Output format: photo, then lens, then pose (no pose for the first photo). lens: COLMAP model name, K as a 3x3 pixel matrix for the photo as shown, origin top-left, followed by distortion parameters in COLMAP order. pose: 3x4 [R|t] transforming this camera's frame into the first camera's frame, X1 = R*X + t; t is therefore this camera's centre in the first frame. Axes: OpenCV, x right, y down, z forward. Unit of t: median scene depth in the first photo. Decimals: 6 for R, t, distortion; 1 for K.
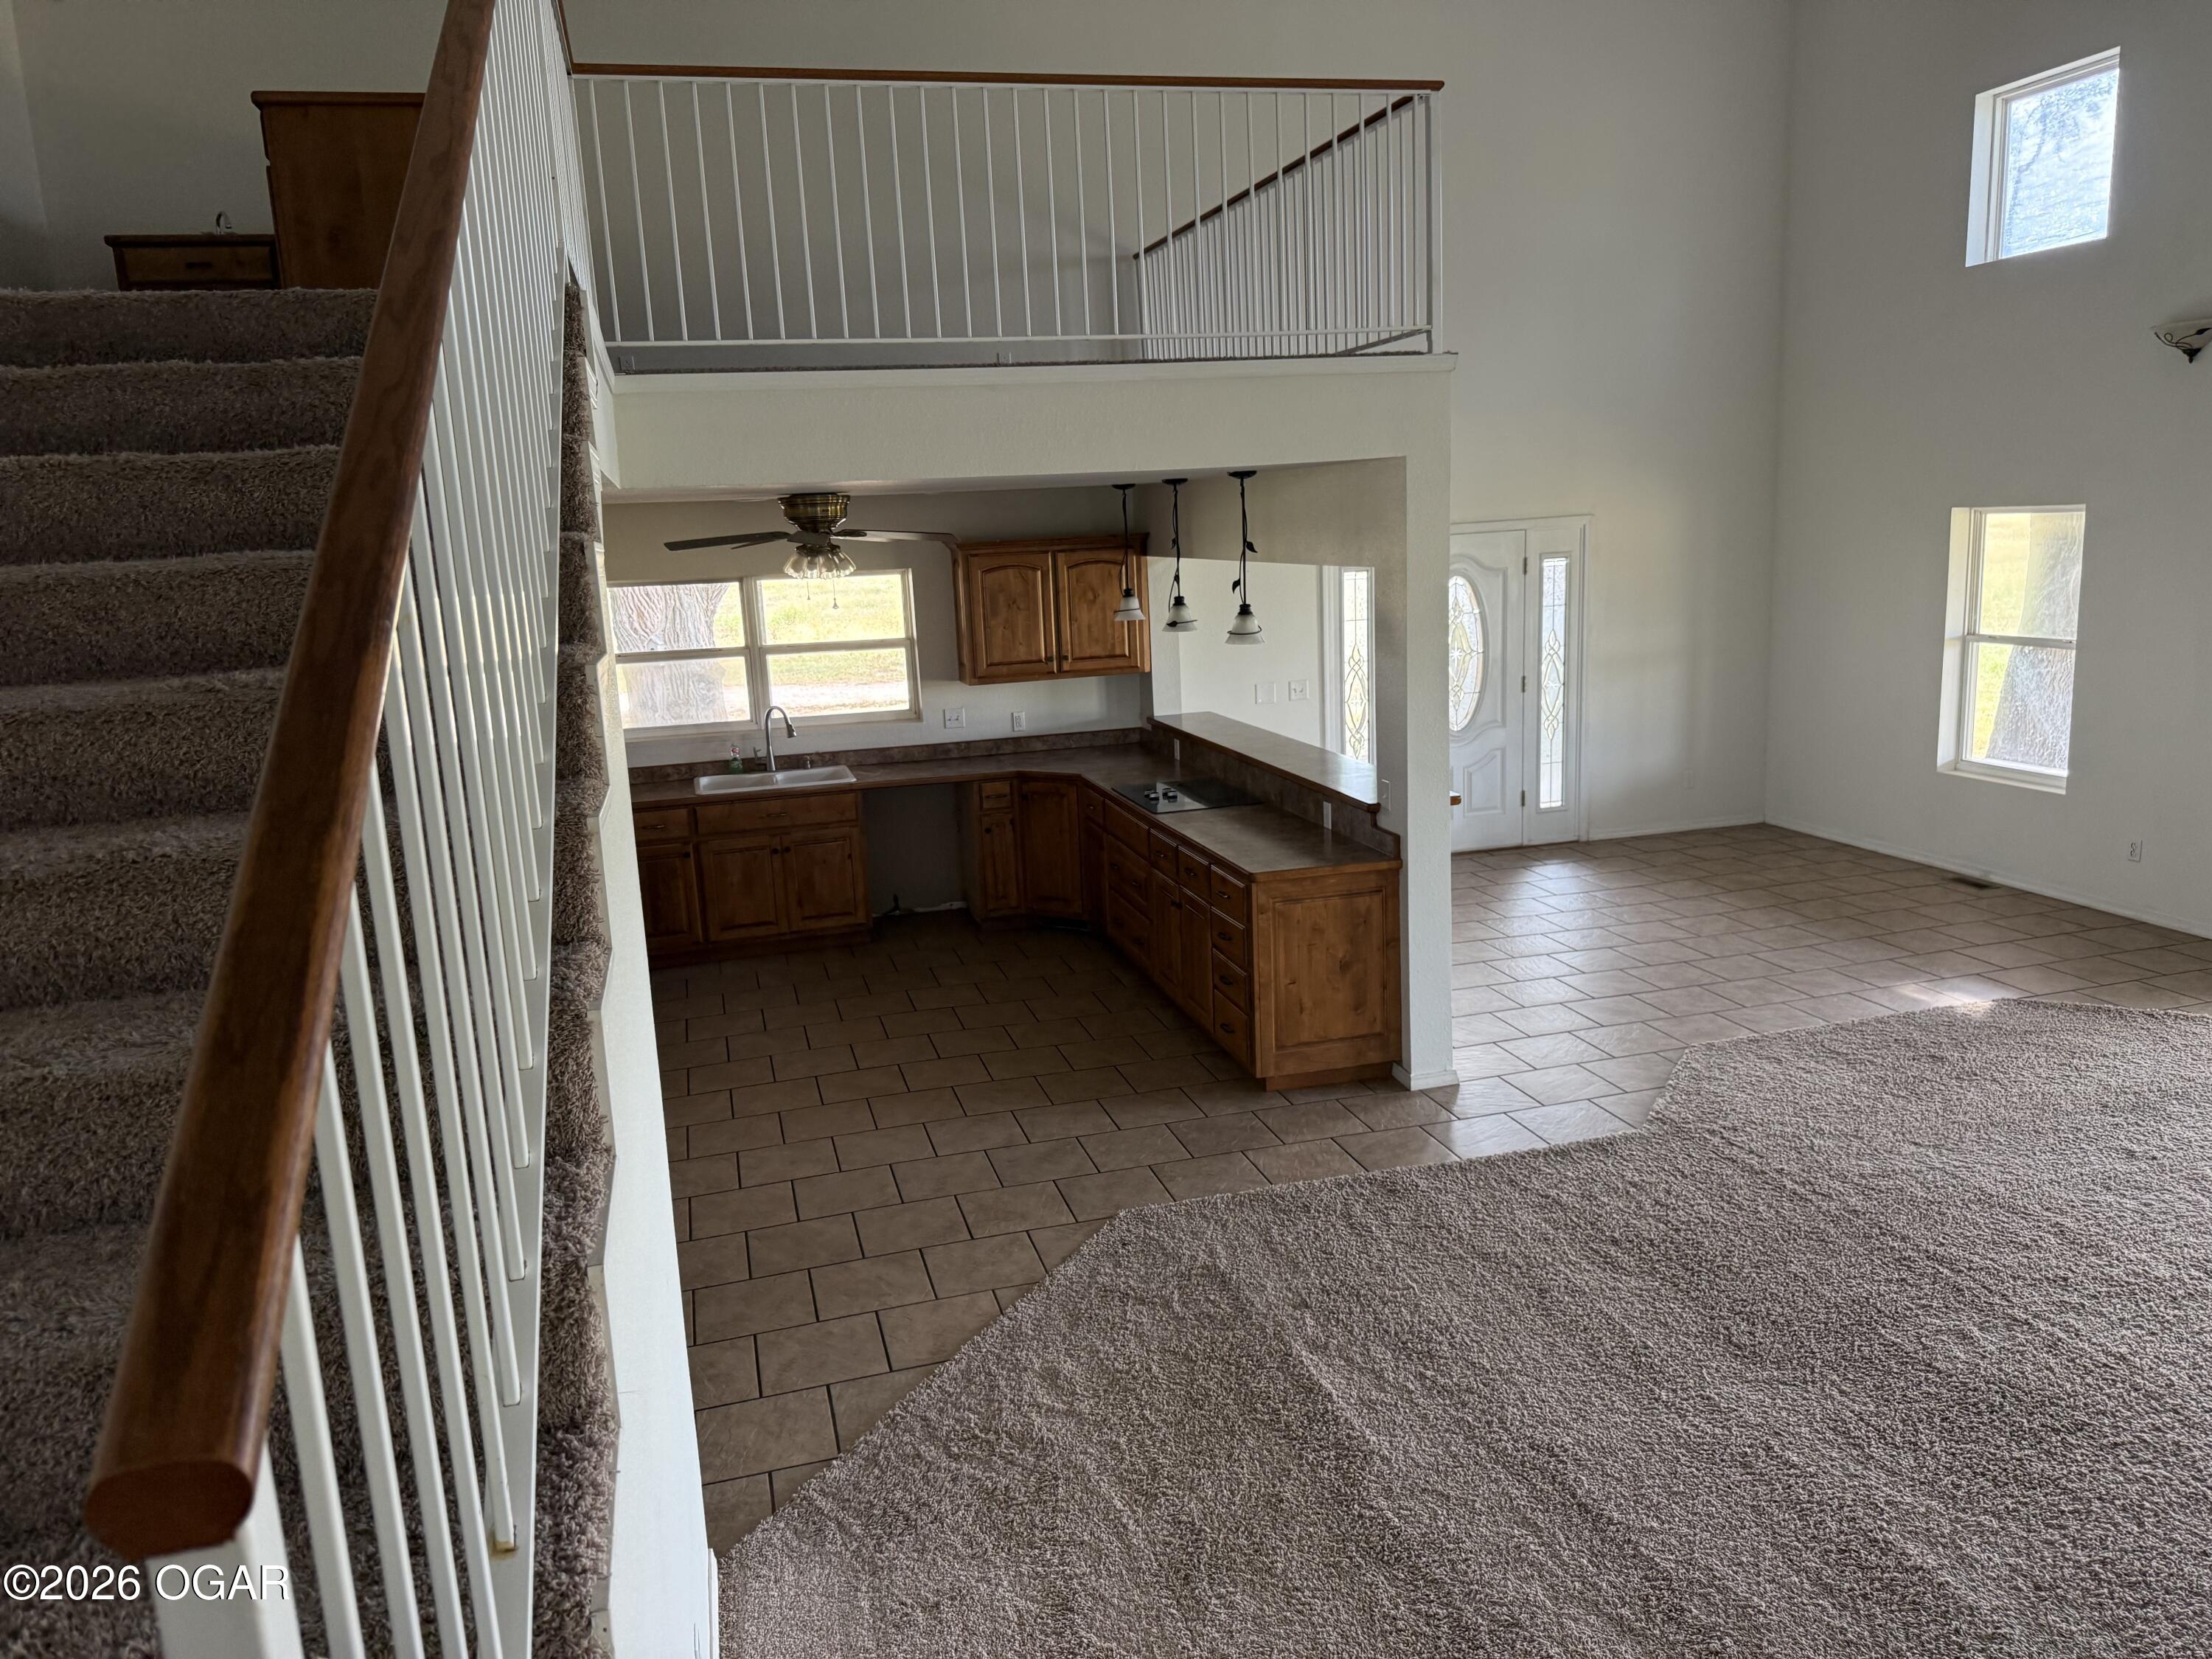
lens RADIAL K [[1548.4, 0, 1097.2], [0, 1548.4, 824.2], [0, 0, 1]] dist [0.060680, -0.084192]
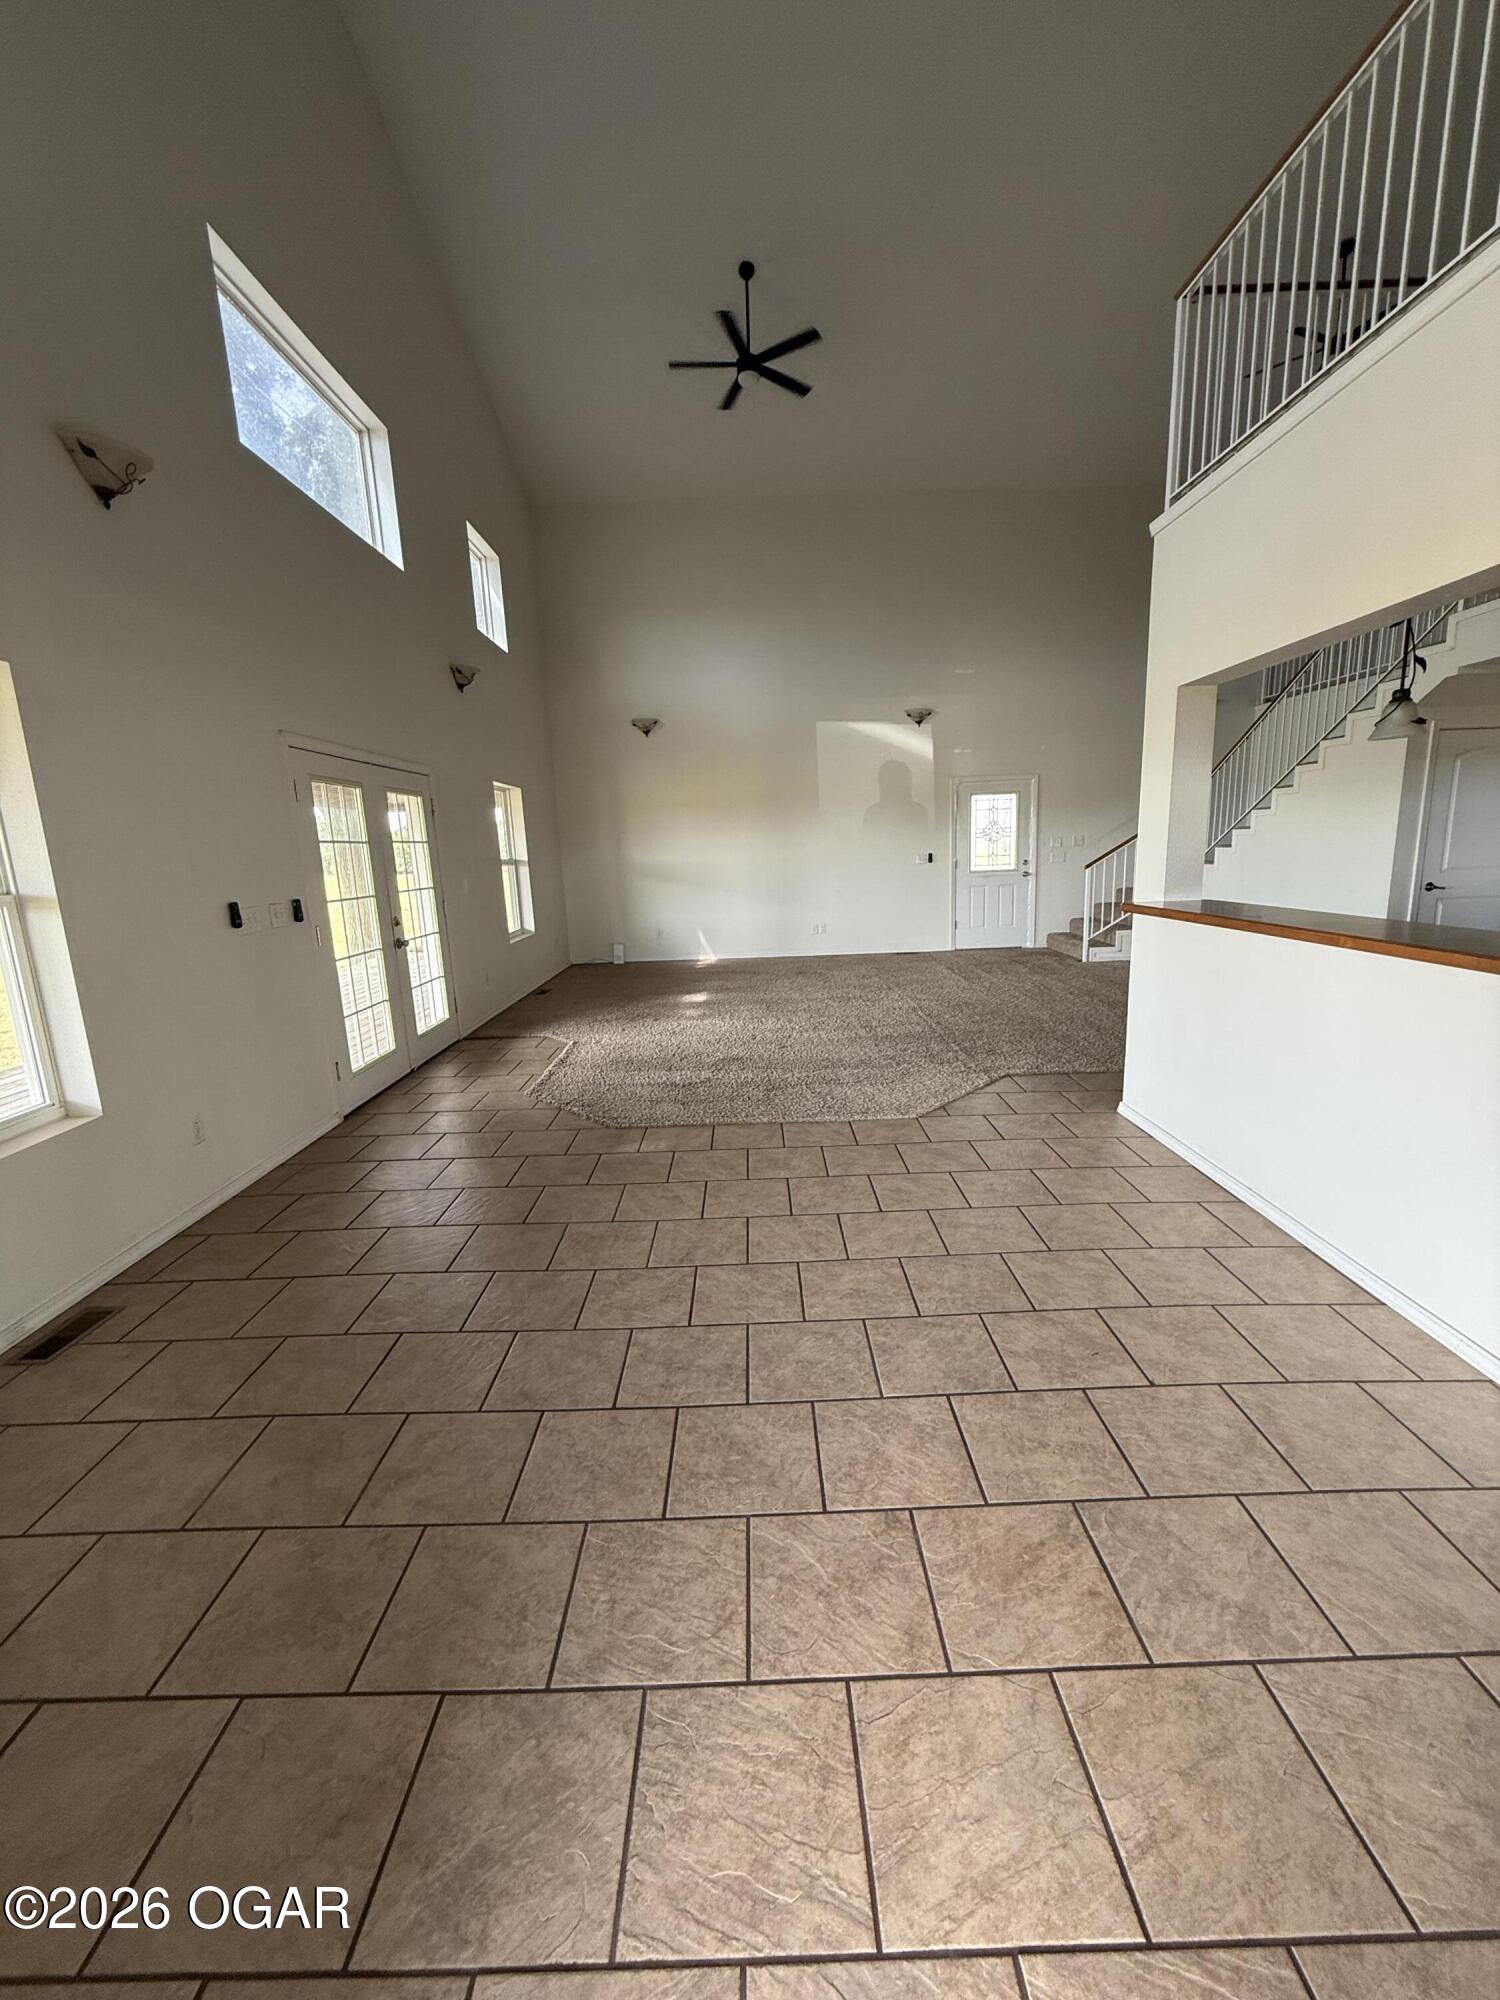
lens RADIAL K [[794.6, 0, 743.6], [0, 794.6, 989.8], [0, 0, 1]] dist [0.000228, 0.000315]
pose [[-0.961450, 0.035706, 0.272650, 0.278515], [0.132026, 0.929711, 0.343811, -0.160043], [-0.241210, 0.366554, -0.898586, 1.305845]]
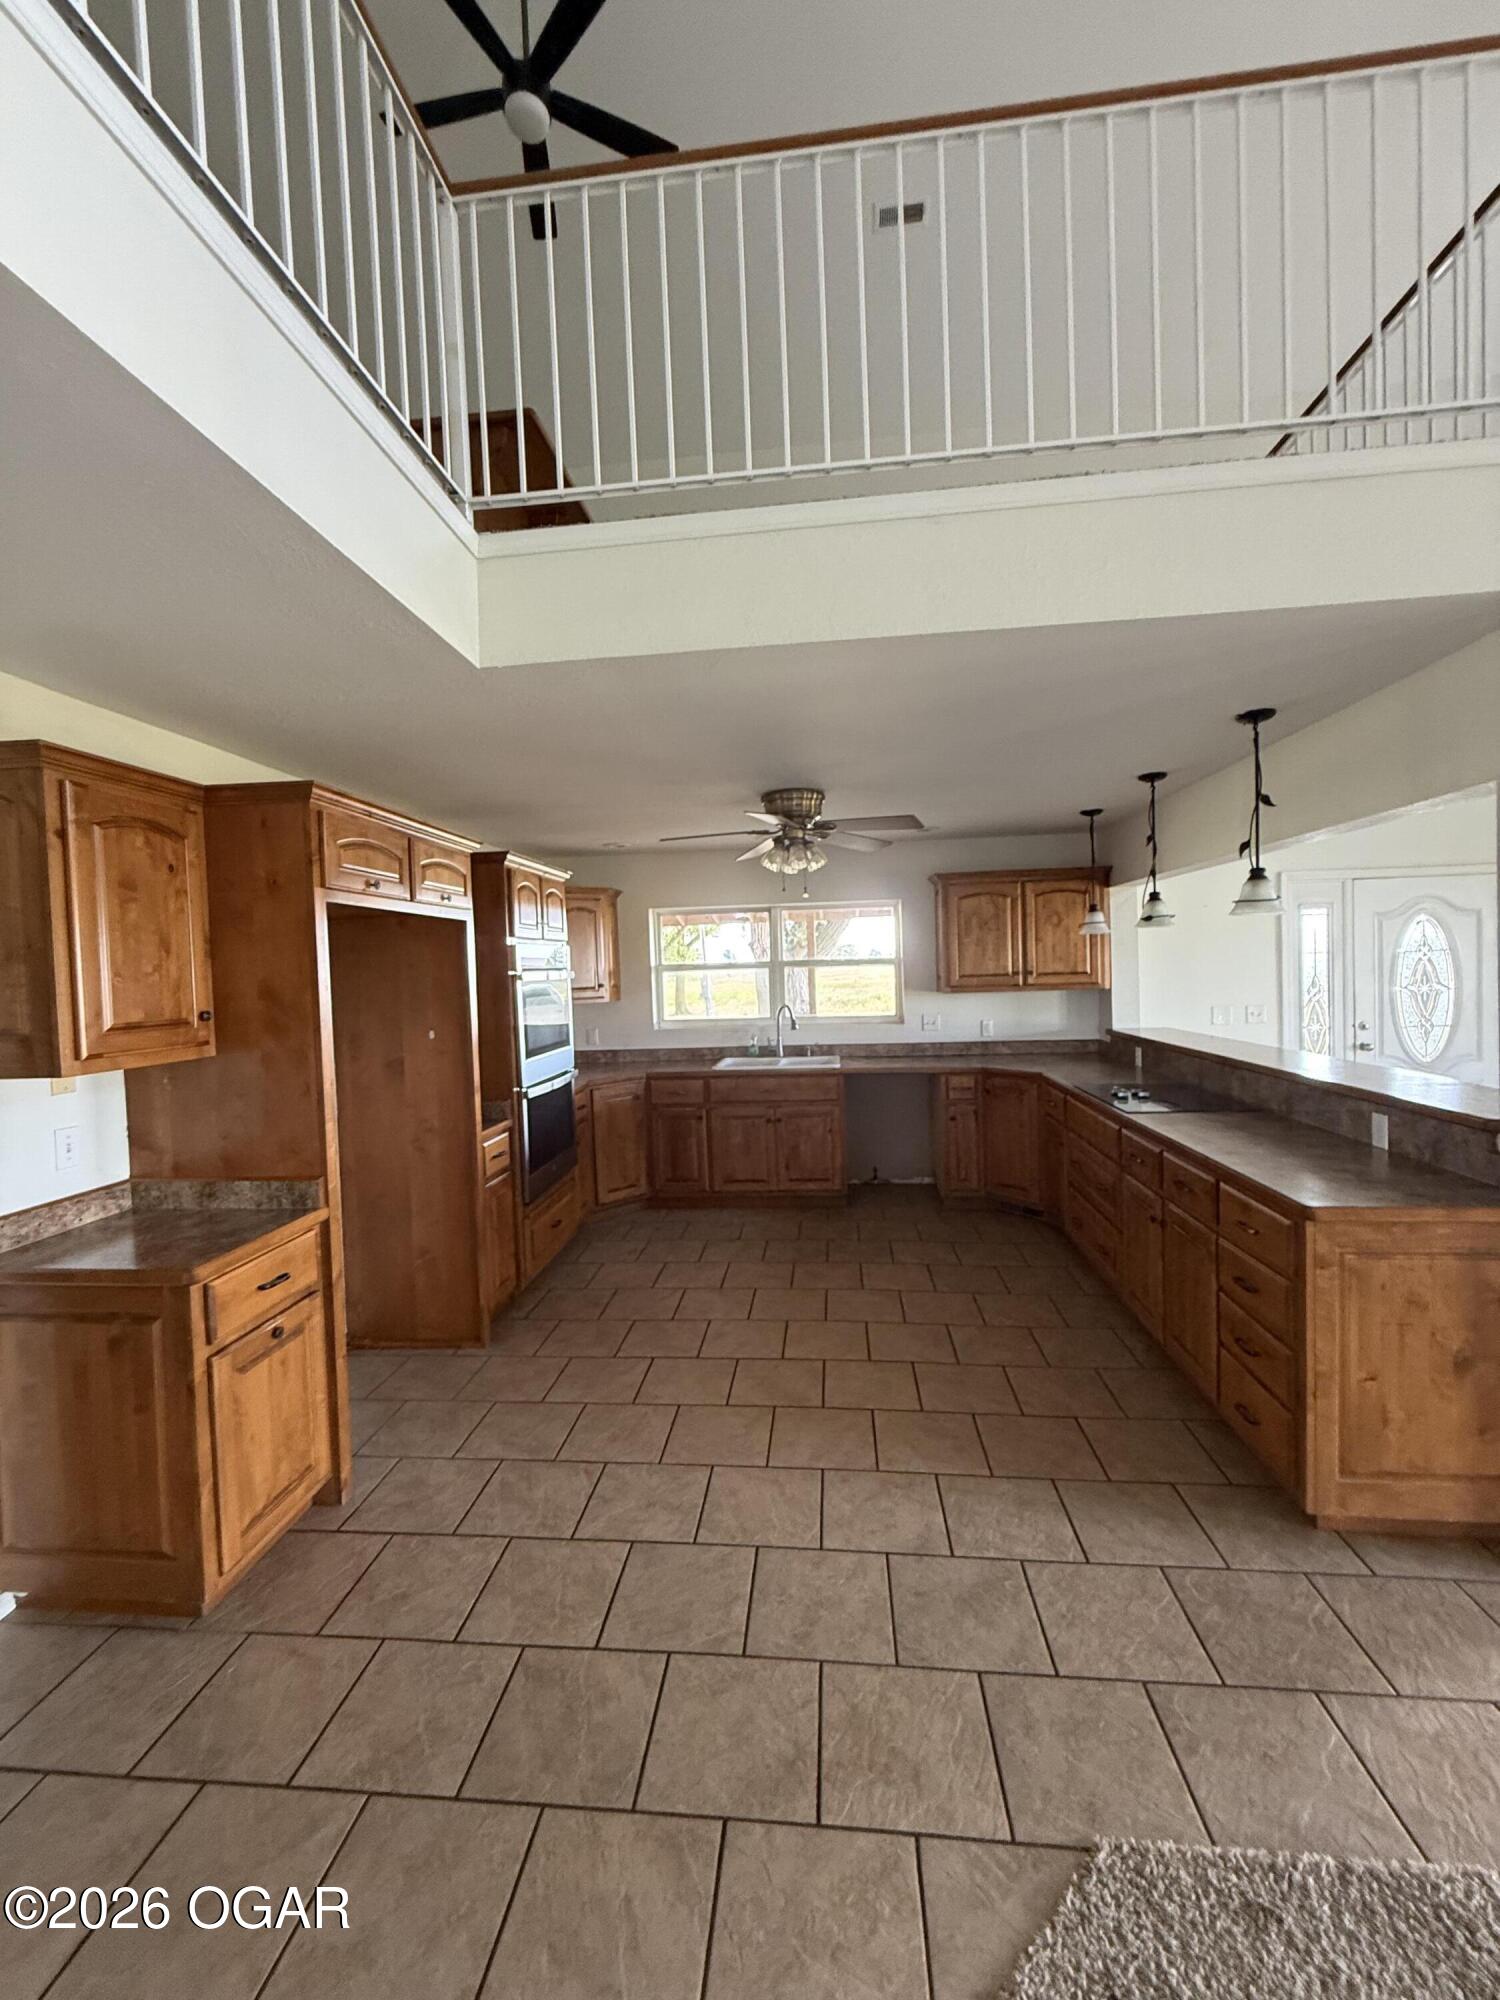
lens RADIAL K [[794.6, 0, 749.9], [0, 794.6, 993.1], [0, 0, 1]] dist [0.000228, 0.000315]
pose [[0.934317, 0.028310, -0.355318, -0.005749], [-0.081254, 0.987511, -0.134979, 0.004625], [0.347059, 0.154984, 0.924949, 0.436596]]
